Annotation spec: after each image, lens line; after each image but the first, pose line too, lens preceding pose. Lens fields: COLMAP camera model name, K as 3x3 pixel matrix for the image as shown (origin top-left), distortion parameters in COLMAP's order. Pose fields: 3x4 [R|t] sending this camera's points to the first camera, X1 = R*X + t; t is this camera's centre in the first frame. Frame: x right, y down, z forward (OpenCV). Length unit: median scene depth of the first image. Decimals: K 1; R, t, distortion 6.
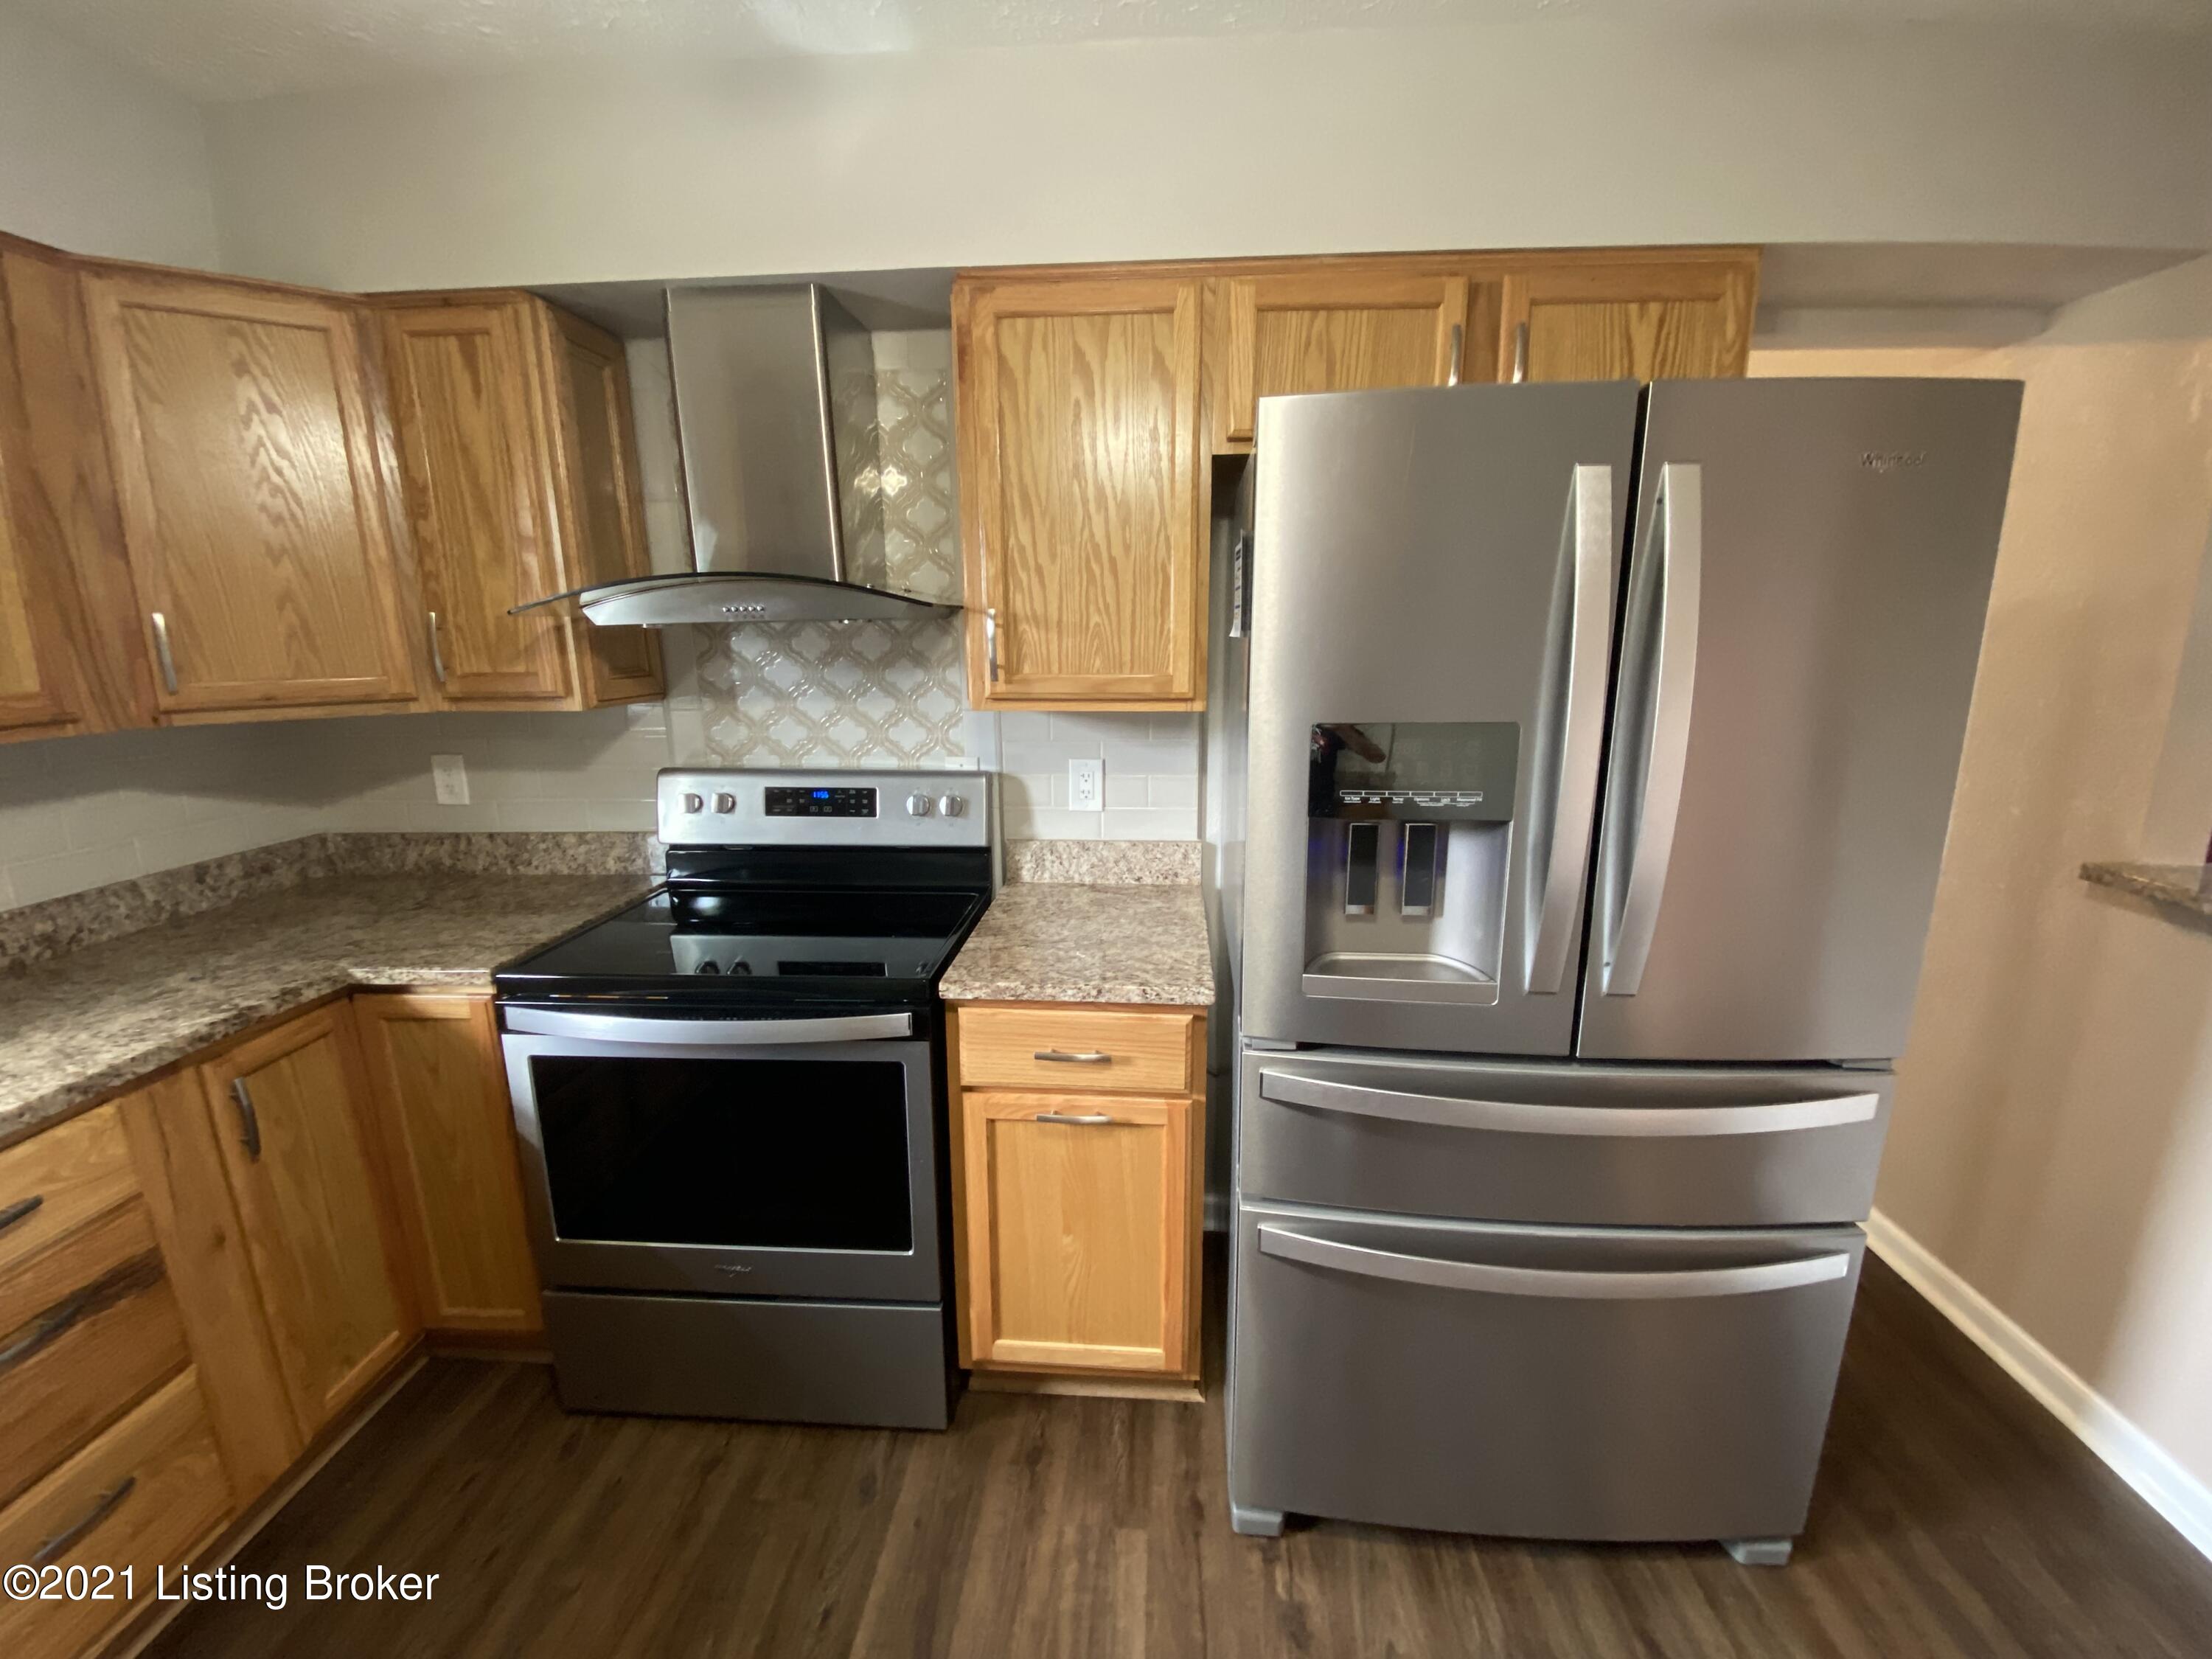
lens RADIAL K [[888.5, 0, 1047.5], [0, 888.5, 805.4], [0, 0, 1]] dist [-0.004557, -0.005819]
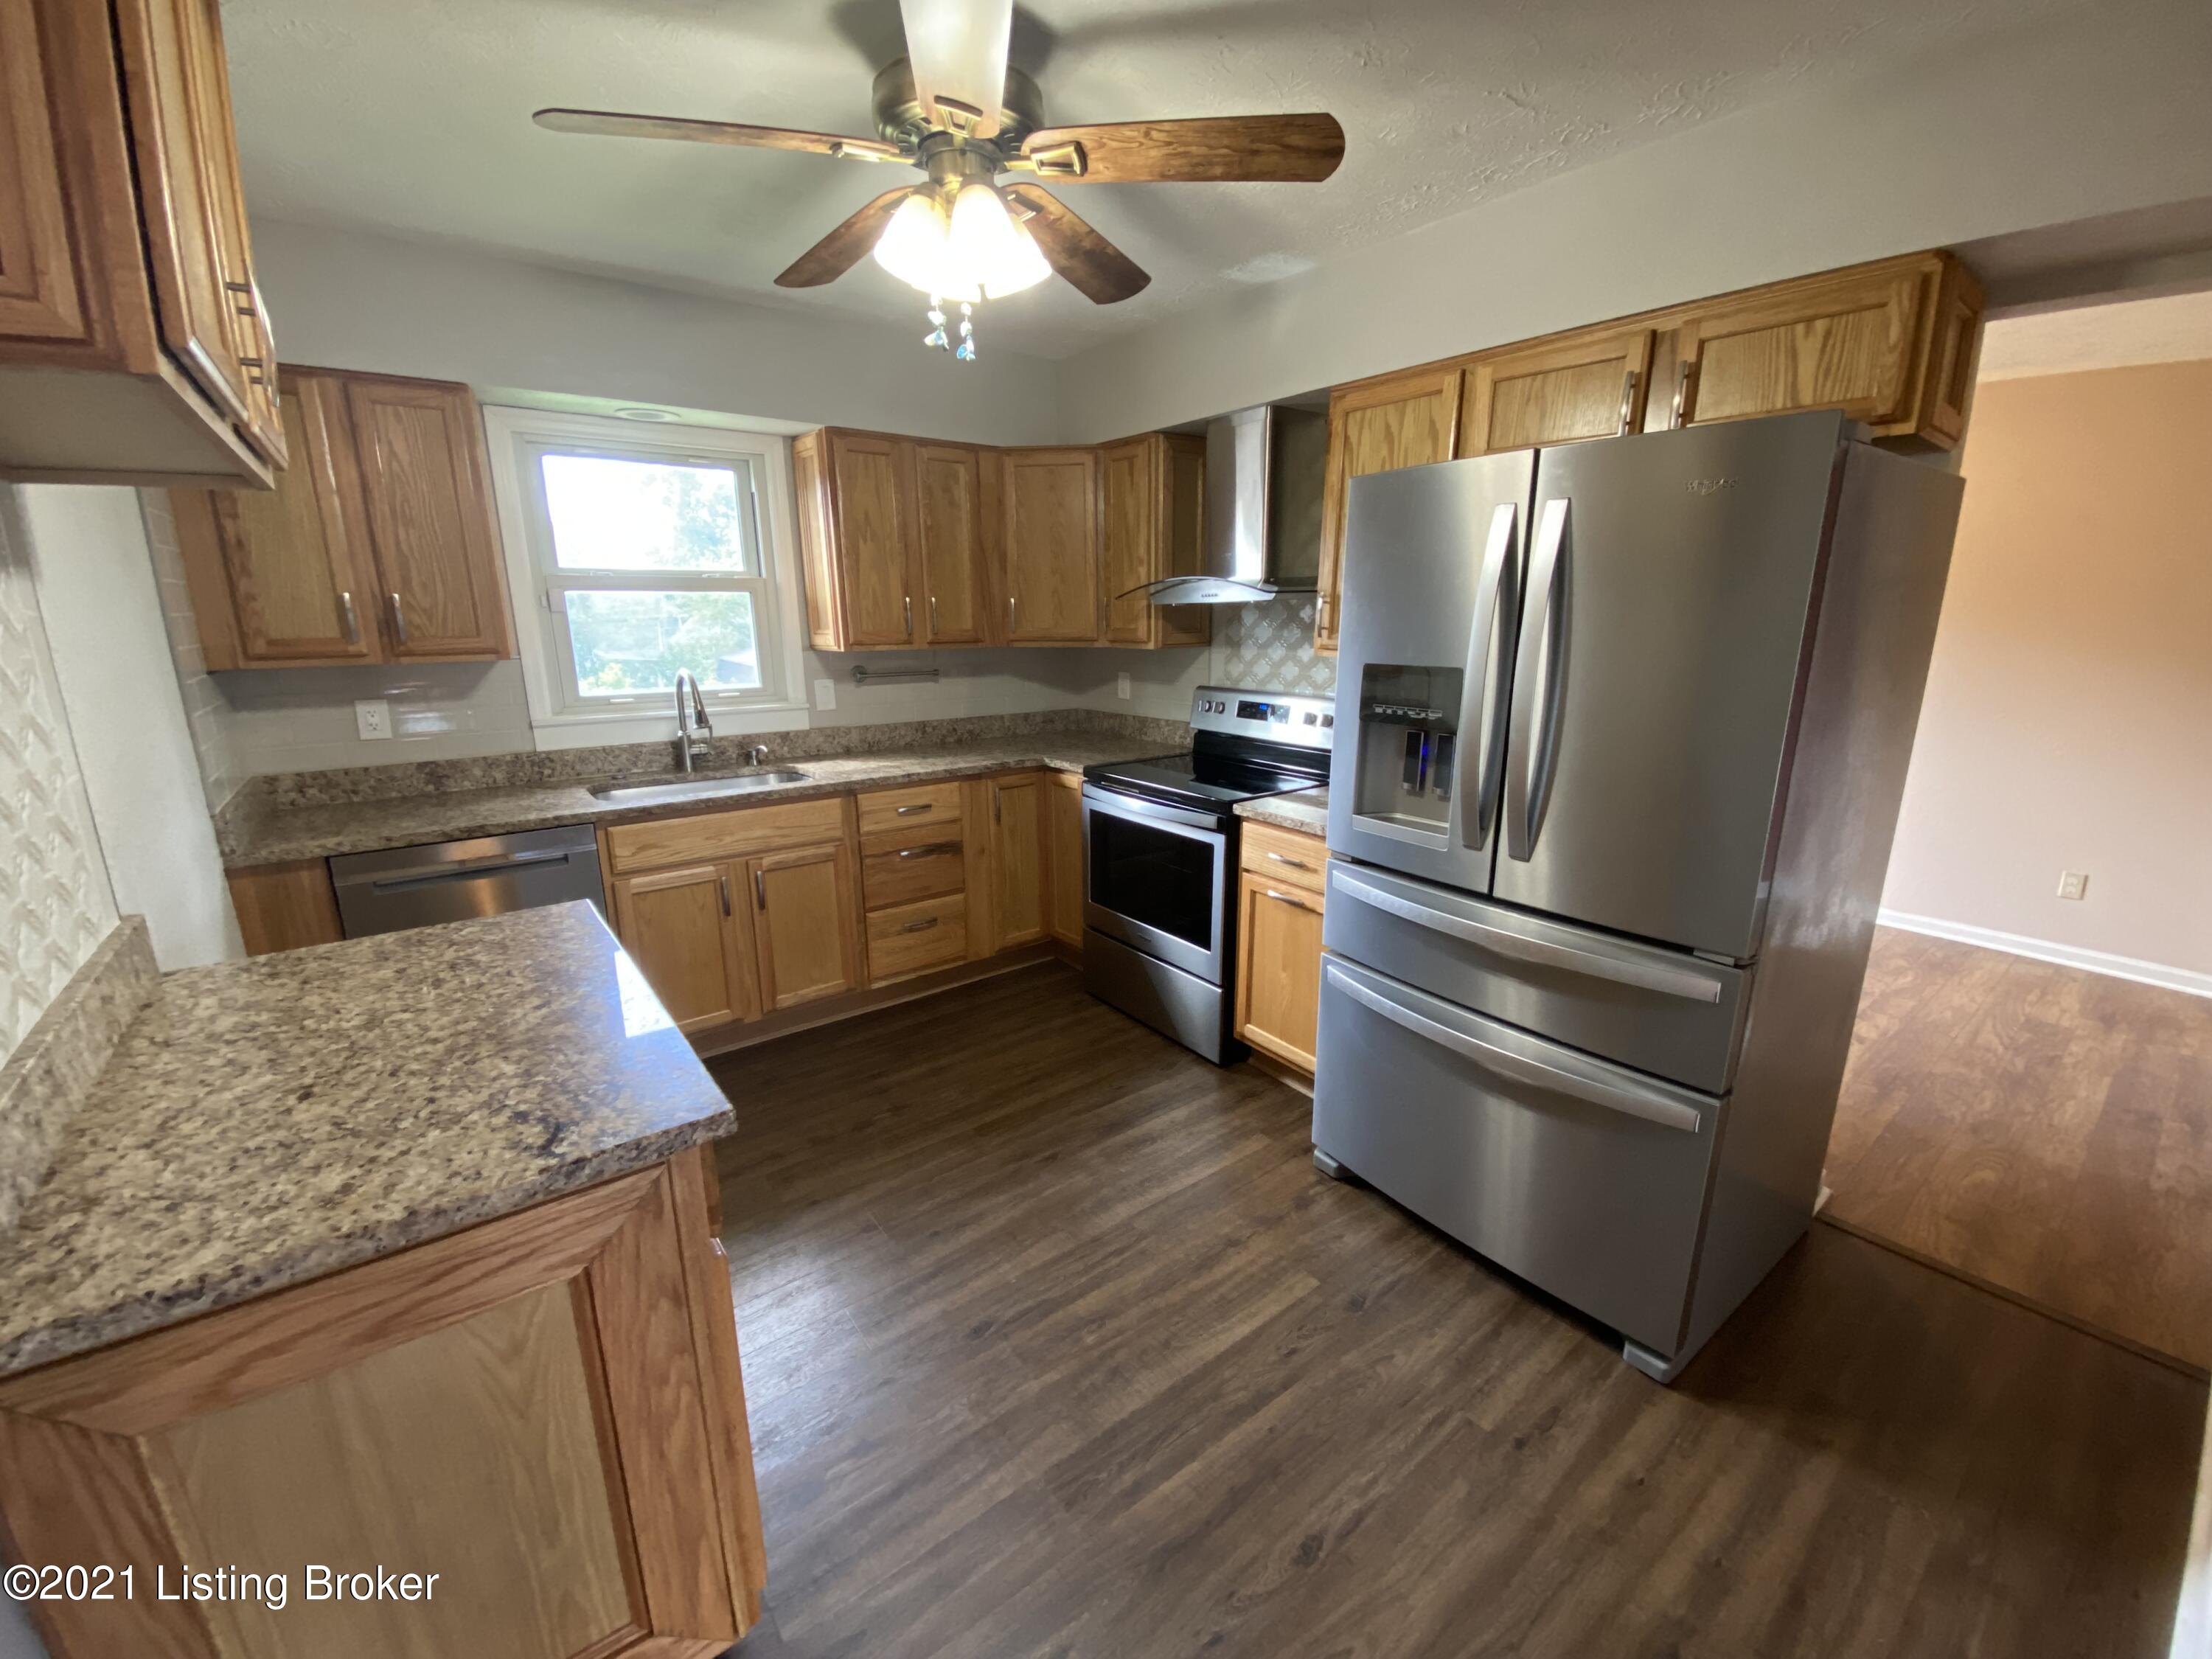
lens RADIAL K [[888.5, 0, 1103.2], [0, 888.5, 814.5], [0, 0, 1]] dist [-0.004557, -0.005819]
pose [[0.655179, 0.176539, -0.734558, 0.964146], [-0.148387, 0.983445, 0.104003, 0.067291], [0.740758, 0.040859, 0.670529, -0.382924]]
